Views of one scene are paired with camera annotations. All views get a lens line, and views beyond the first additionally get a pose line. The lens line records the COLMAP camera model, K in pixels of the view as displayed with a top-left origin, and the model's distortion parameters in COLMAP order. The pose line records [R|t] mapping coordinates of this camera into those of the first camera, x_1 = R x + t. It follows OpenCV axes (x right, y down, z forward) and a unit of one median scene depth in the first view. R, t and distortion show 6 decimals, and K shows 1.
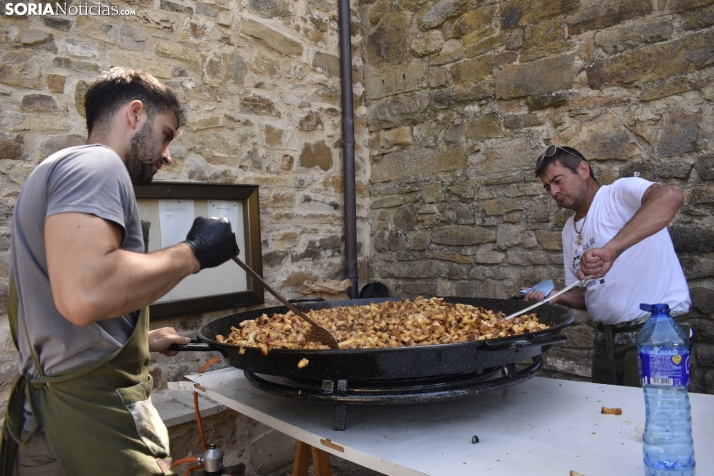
lens RADIAL K [[762.4, 0, 357.0], [0, 762.4, 238.0], [0, 0, 1]] dist [-0.074792, 0.019357]
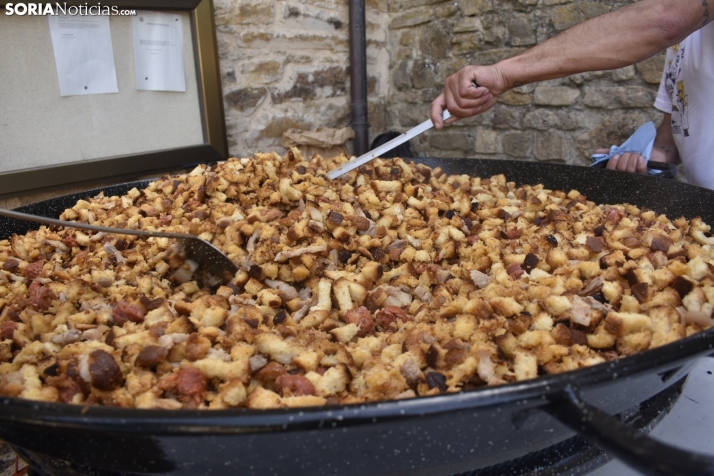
lens RADIAL K [[557.6, 0, 357.5], [0, 557.6, 253.7], [0, 0, 1]] dist [-0.082543, 0.000260]
pose [[0.990182, 0.032280, -0.136004, 0.069441], [0.005806, 0.962634, 0.270744, 0.026604], [0.139662, -0.268875, 0.952996, 0.463309]]
